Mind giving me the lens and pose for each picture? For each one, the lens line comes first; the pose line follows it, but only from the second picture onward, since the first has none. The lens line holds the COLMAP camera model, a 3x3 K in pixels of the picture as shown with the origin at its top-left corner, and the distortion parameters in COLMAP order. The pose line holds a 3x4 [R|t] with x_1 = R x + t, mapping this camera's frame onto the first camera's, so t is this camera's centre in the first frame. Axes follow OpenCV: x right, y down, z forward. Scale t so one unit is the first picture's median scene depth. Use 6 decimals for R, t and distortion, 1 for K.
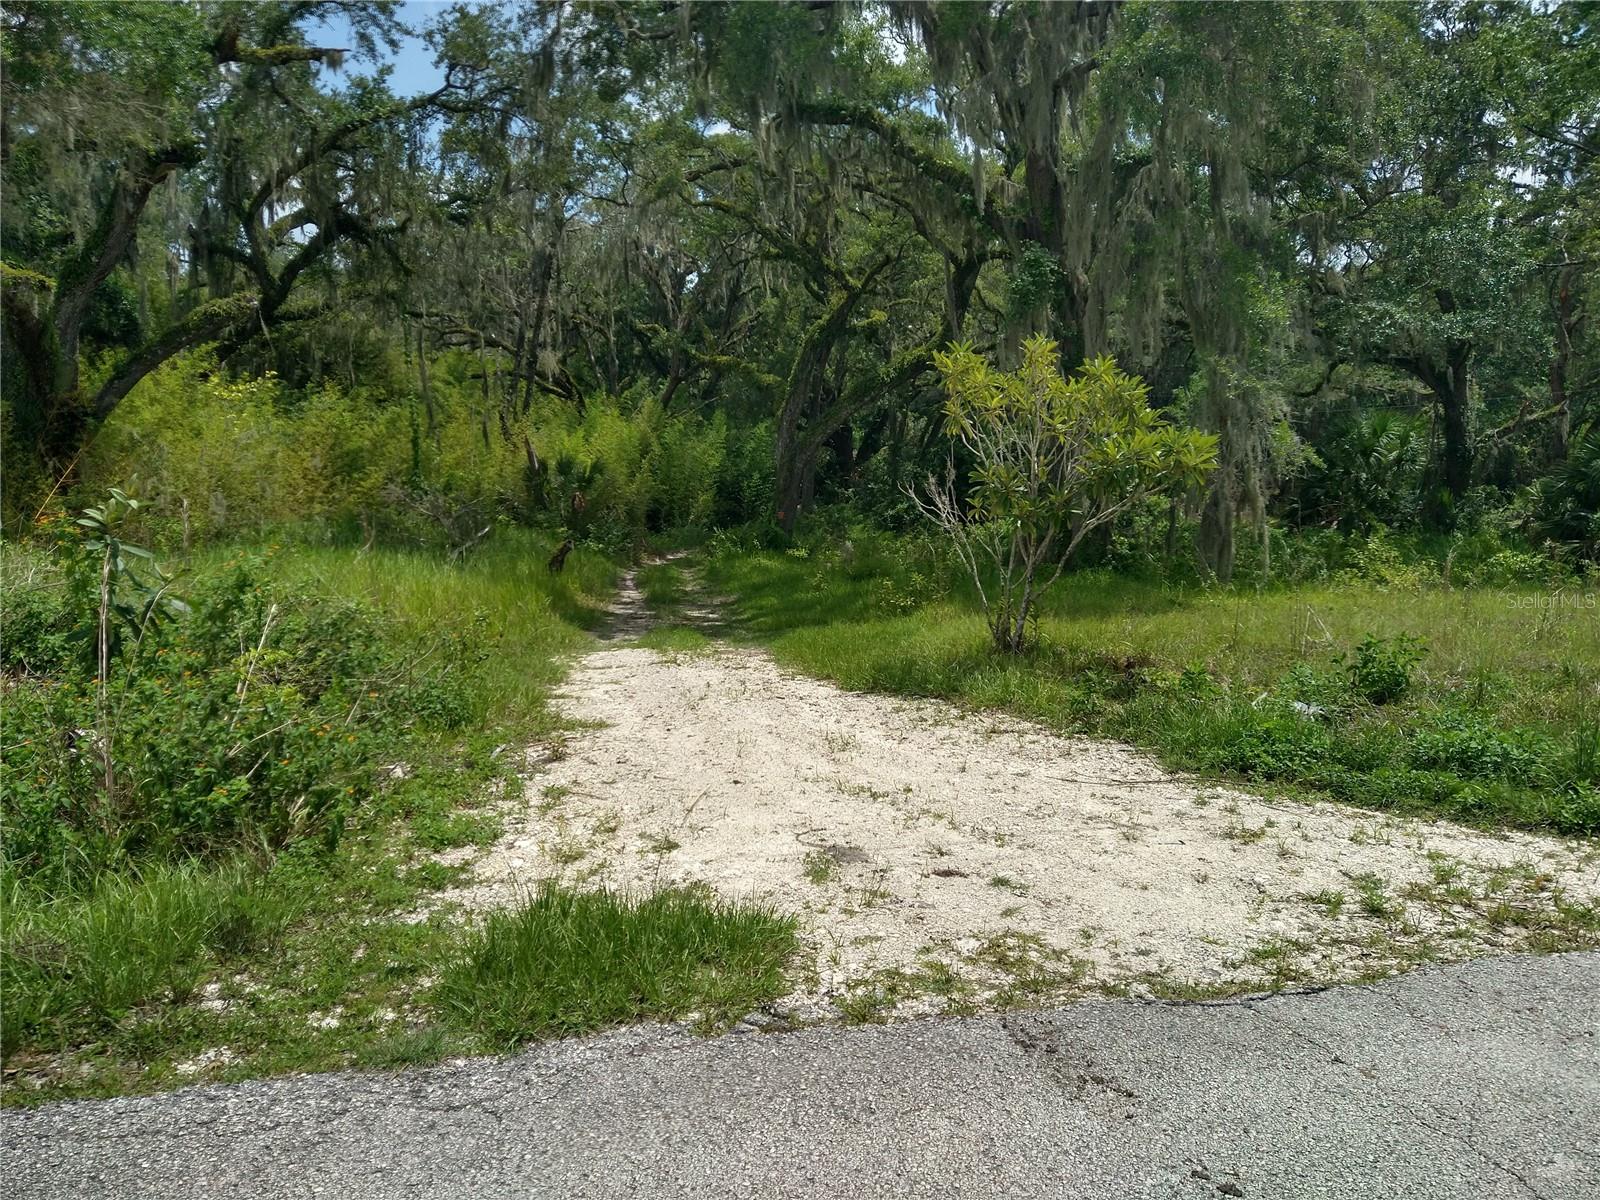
lens RADIAL K [[1189.1, 0, 788.1], [0, 1189.1, 599.0], [0, 0, 1]] dist [0.078281, -0.088226]
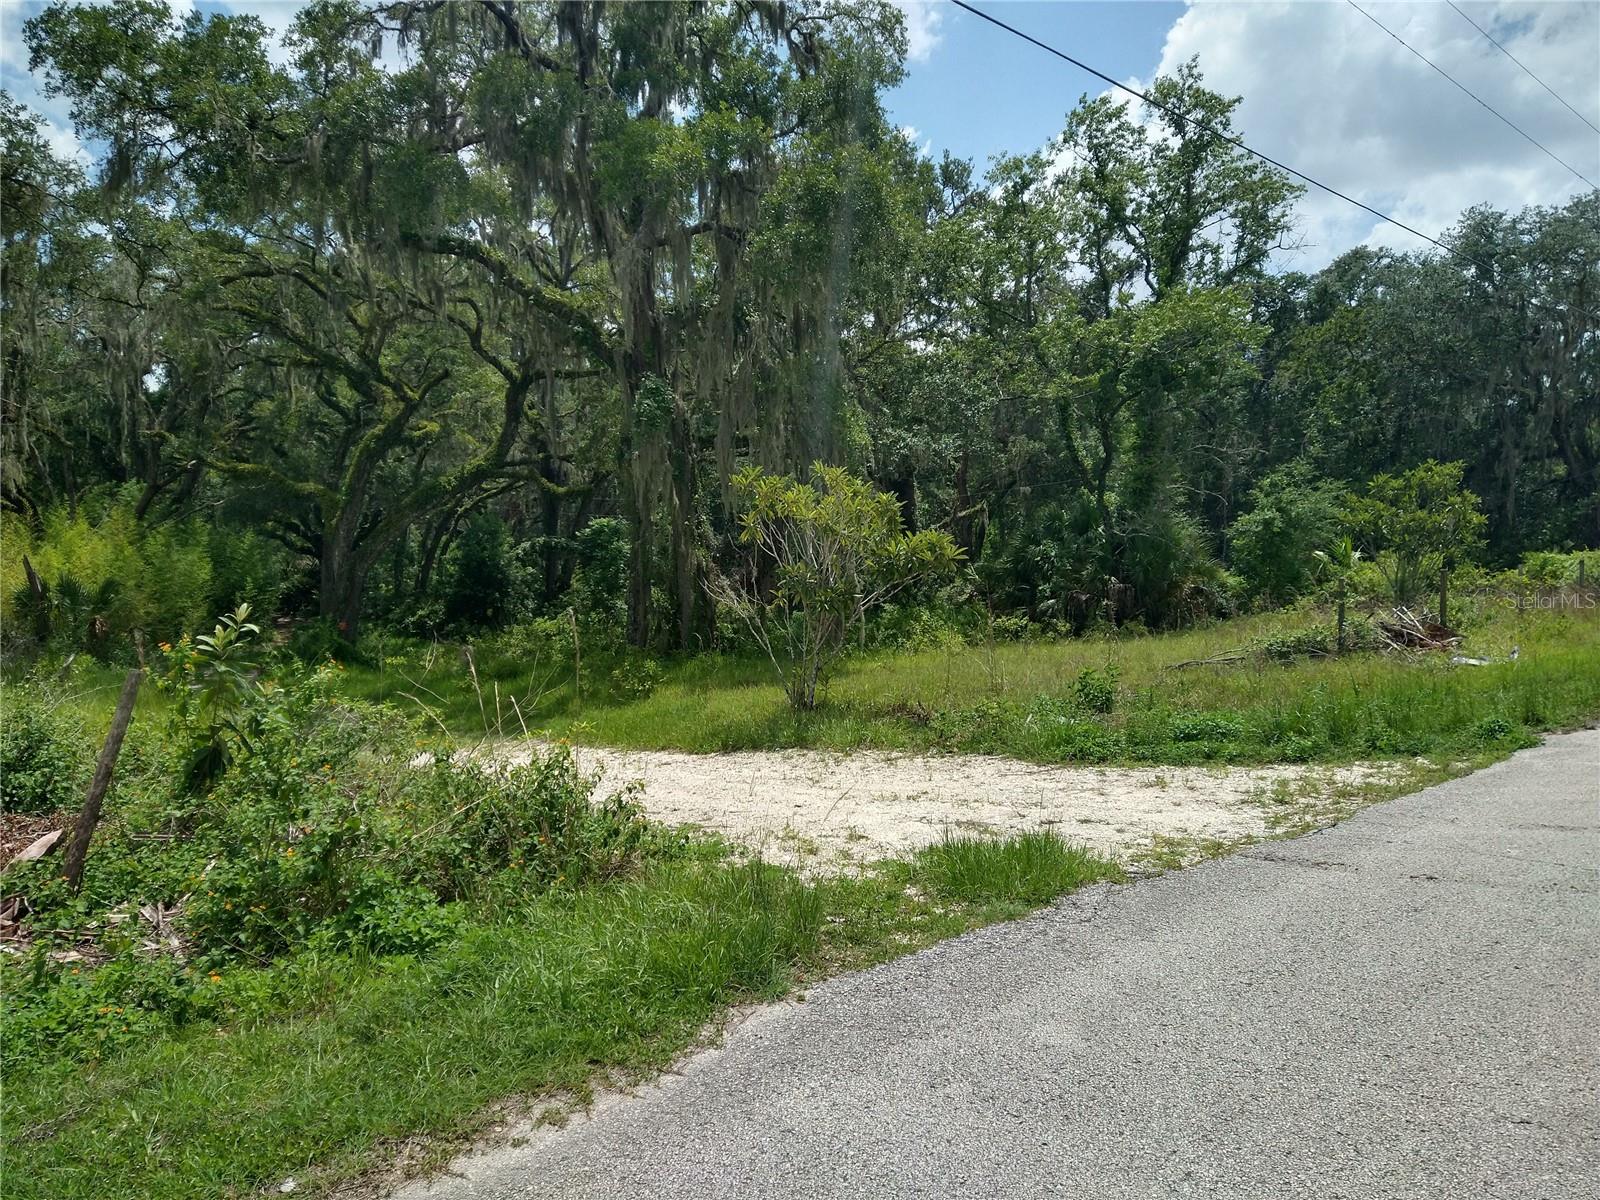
lens RADIAL K [[1189.1, 0, 788.1], [0, 1189.1, 599.0], [0, 0, 1]] dist [0.078281, -0.088226]
pose [[0.892726, -0.051535, 0.447643, -0.129464], [0.088701, 0.994099, -0.062448, 0.001407], [-0.441783, 0.095456, 0.892029, -0.040751]]
